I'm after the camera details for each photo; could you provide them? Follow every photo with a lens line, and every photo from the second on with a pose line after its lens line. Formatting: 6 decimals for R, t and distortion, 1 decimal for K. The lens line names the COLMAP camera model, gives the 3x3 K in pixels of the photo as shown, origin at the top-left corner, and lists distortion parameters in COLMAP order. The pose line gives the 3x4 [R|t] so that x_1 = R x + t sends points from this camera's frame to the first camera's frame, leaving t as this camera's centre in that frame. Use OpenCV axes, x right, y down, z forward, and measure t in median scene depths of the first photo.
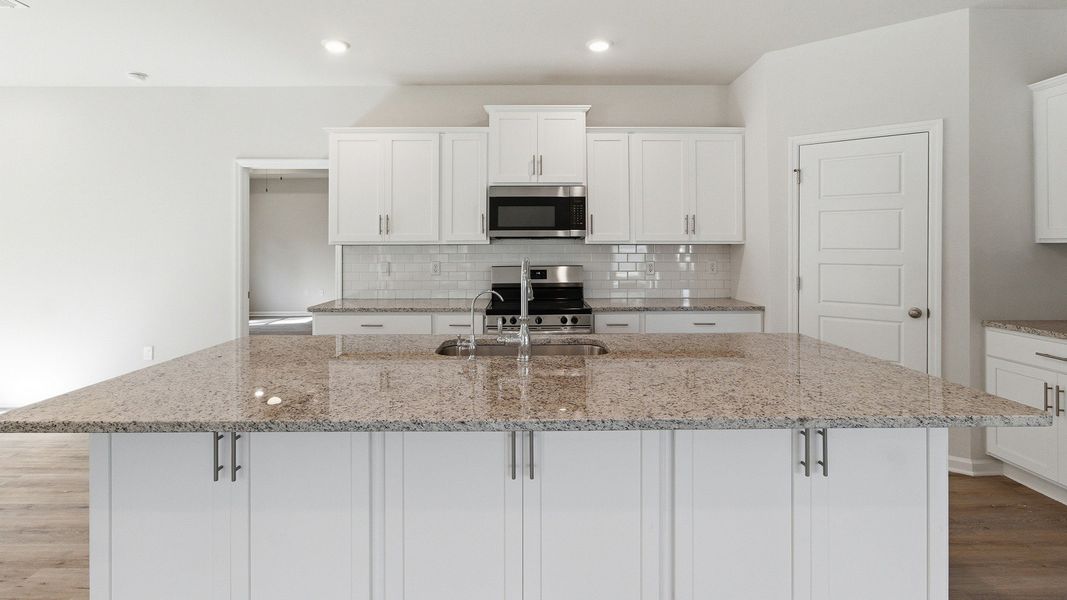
lens RADIAL K [[481.5, 0, 532.7], [0, 481.5, 252.4], [0, 0, 1]] dist [-0.001033, -0.000117]
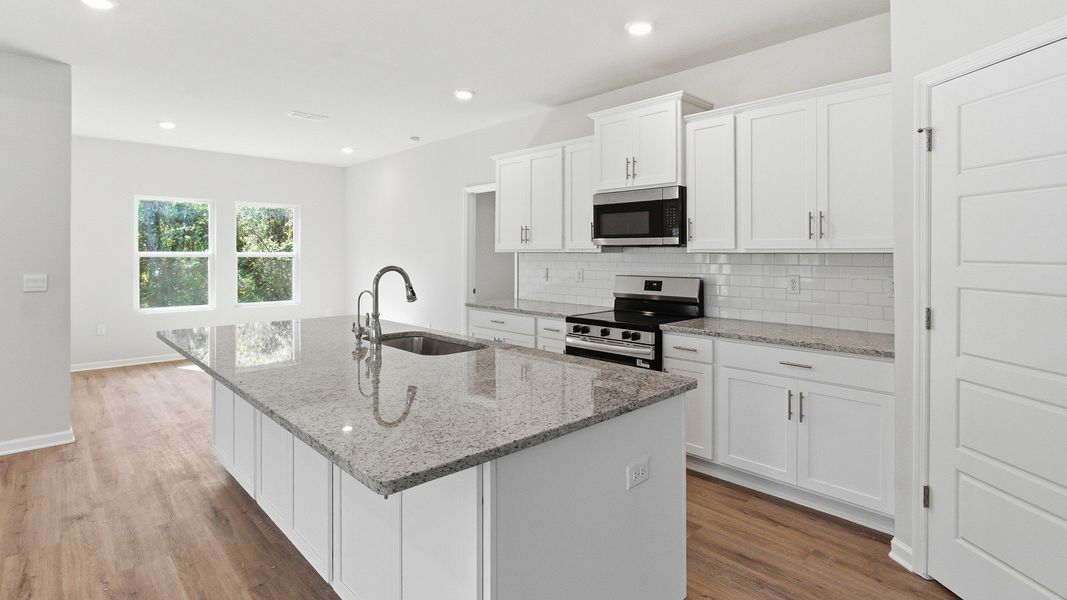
lens RADIAL K [[522.2, 0, 532.2], [0, 522.2, 255.2], [0, 0, 1]] dist [0.025699, 0.000172]
pose [[0.674233, 0.008254, -0.738473, 0.626409], [-0.021855, 0.999723, -0.008779, 0.001665], [0.738195, 0.022058, 0.674226, 0.173842]]
